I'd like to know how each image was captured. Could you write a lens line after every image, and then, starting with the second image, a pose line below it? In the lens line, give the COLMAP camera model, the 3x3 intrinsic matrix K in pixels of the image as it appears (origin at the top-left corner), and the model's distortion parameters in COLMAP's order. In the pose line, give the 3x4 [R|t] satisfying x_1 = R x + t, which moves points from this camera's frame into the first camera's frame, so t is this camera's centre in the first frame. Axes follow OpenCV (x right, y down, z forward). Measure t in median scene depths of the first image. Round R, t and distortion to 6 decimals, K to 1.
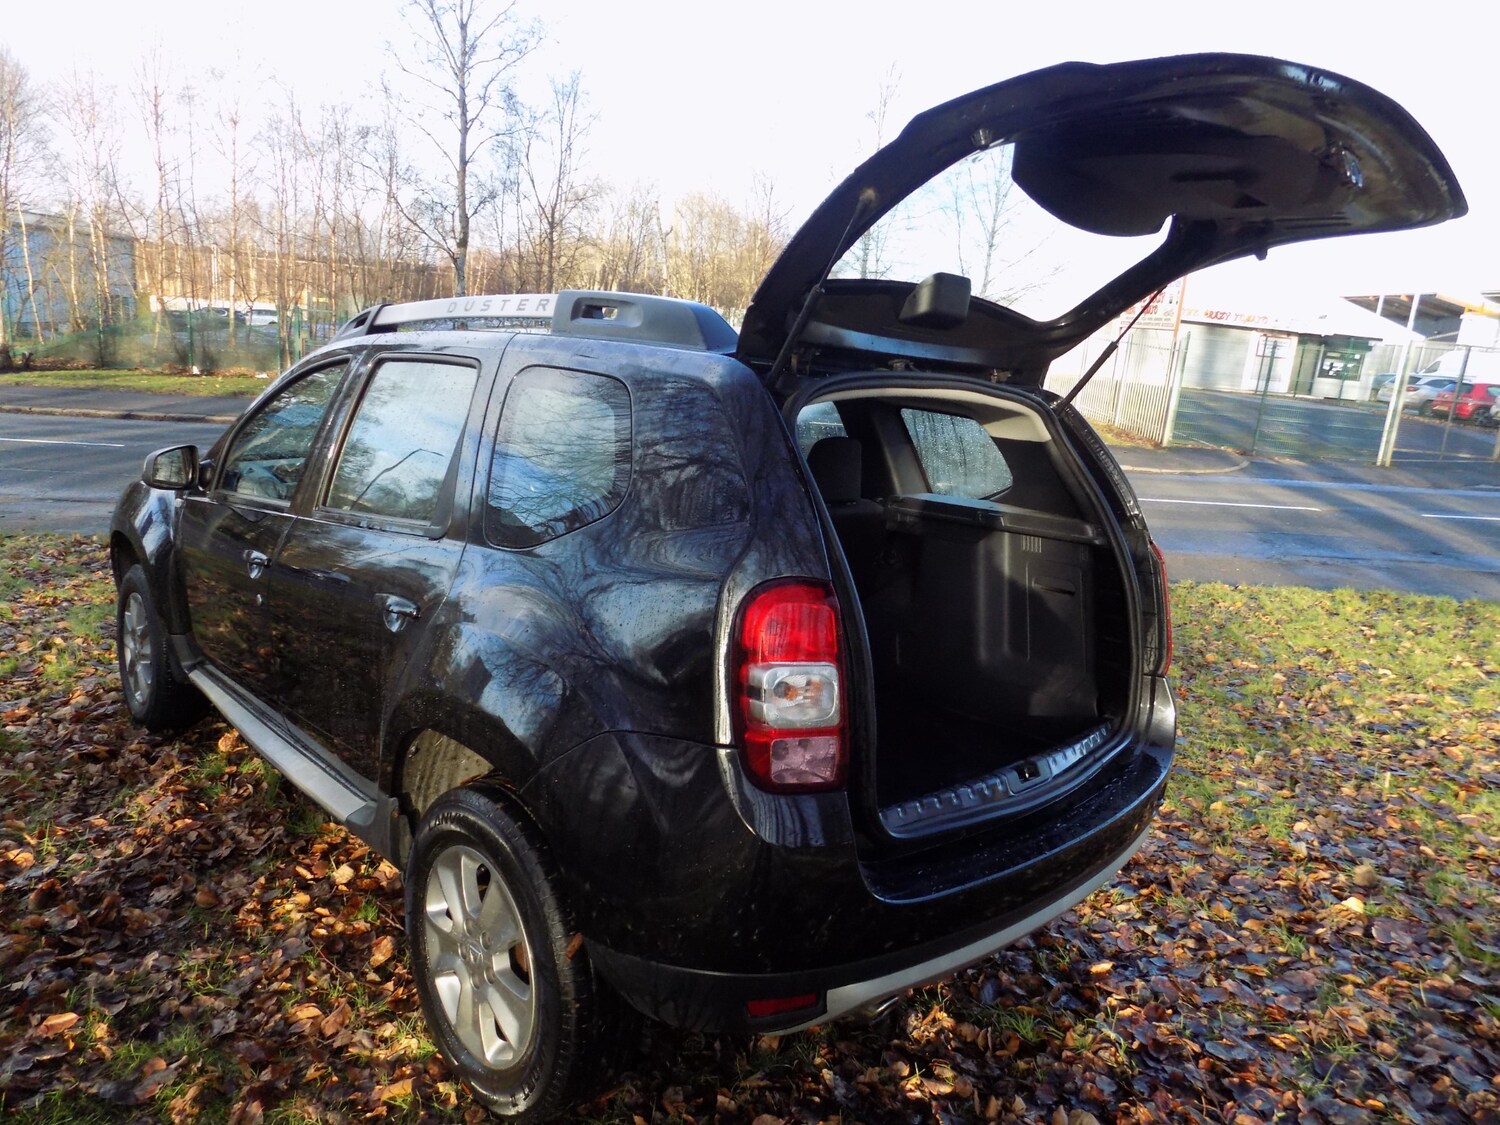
lens RADIAL K [[1018.7, 0, 754.4], [0, 1018.7, 556.1], [0, 0, 1]] dist [-0.069772, 0.070248]
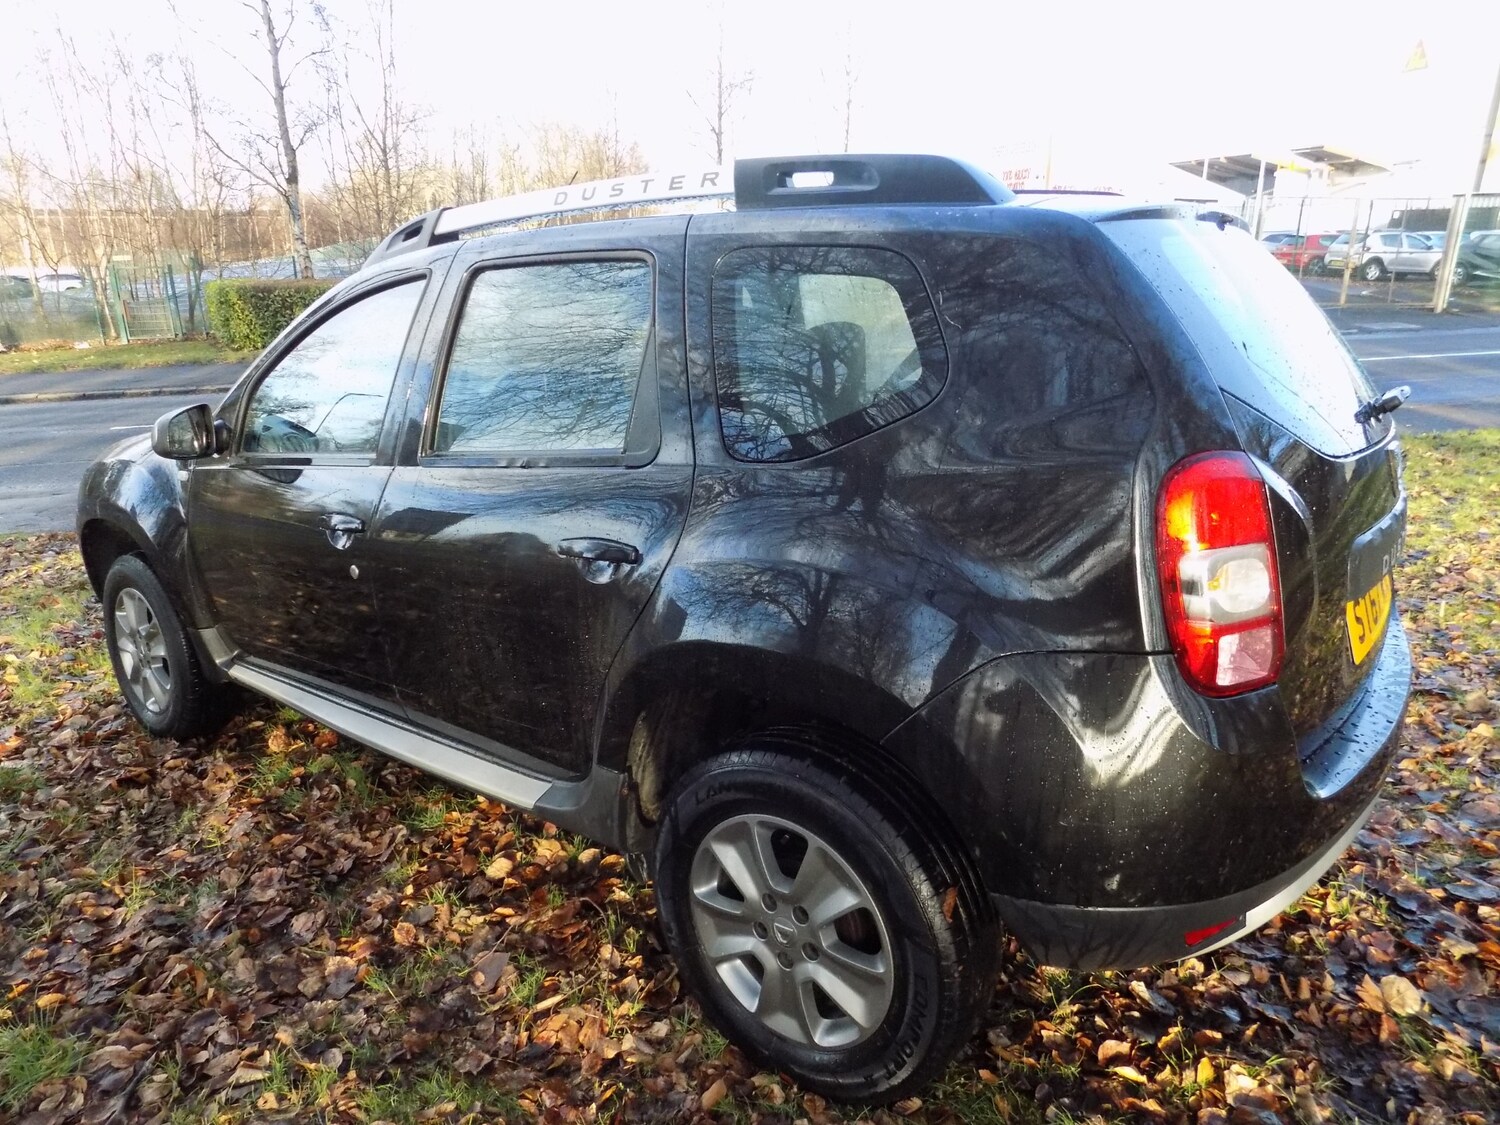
lens RADIAL K [[1022.1, 0, 754.5], [0, 1022.1, 551.9], [0, 0, 1]] dist [-0.068123, 0.074621]
pose [[0.984428, -0.126987, 0.121557, -0.210609], [0.117302, 0.989555, 0.083790, -0.003751], [-0.130927, -0.068226, 0.989042, 0.088398]]
